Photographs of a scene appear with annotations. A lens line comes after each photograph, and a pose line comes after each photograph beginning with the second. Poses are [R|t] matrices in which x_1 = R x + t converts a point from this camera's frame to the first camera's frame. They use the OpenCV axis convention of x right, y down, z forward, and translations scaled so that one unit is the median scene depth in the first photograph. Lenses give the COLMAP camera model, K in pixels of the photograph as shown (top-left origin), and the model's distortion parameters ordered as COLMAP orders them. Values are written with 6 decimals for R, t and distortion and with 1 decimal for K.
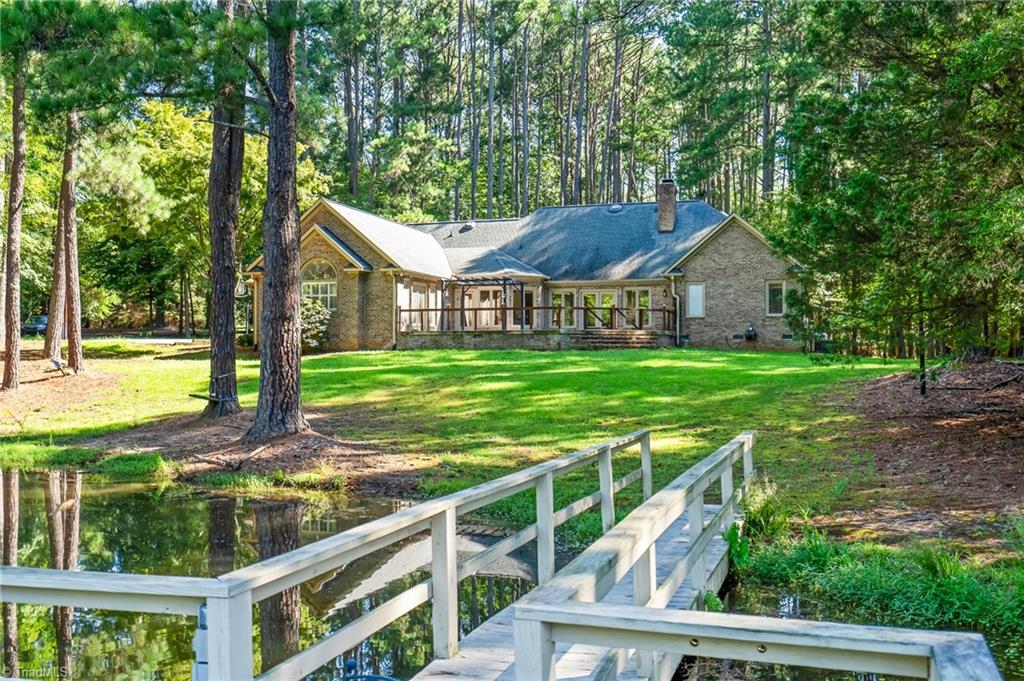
lens RADIAL K [[1012.3, 0, 515.9], [0, 1012.3, 339.2], [0, 0, 1]] dist [0.010157, 0.000000]
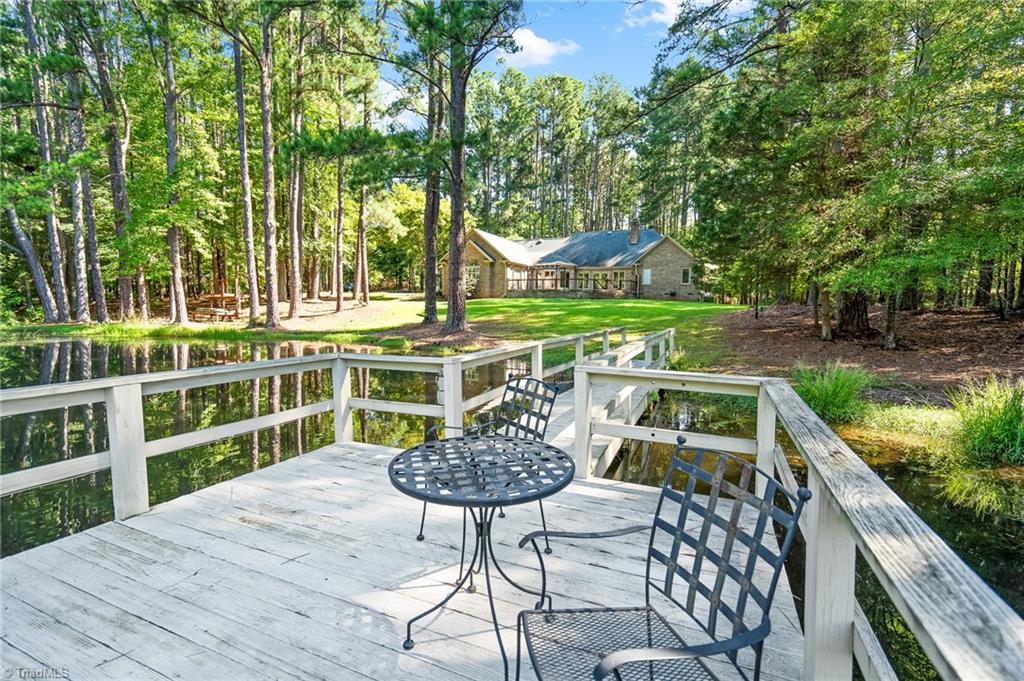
lens RADIAL K [[465.2, 0, 513.3], [0, 465.2, 339.6], [0, 0, 1]] dist [-0.004323, 0.001840]
pose [[0.995003, 0.020492, -0.097722, -0.002814], [-0.011565, 0.995779, 0.091056, 0.007761], [0.099175, -0.089470, 0.991039, -0.005313]]
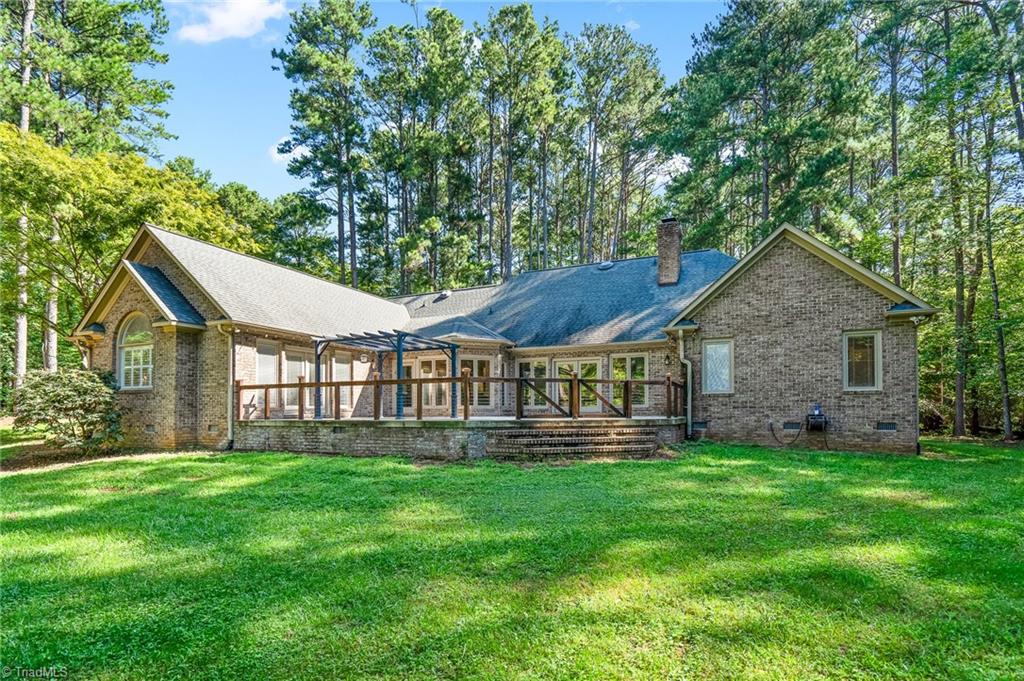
lens RADIAL K [[501.8, 0, 517.0], [0, 501.8, 403.8], [0, 0, 1]] dist [0.006577, 0.000351]
pose [[0.990720, -0.005575, -0.135805, 0.097531], [0.005724, 0.999983, 0.000707, -0.016901], [0.135799, -0.001478, 0.990735, 0.689652]]
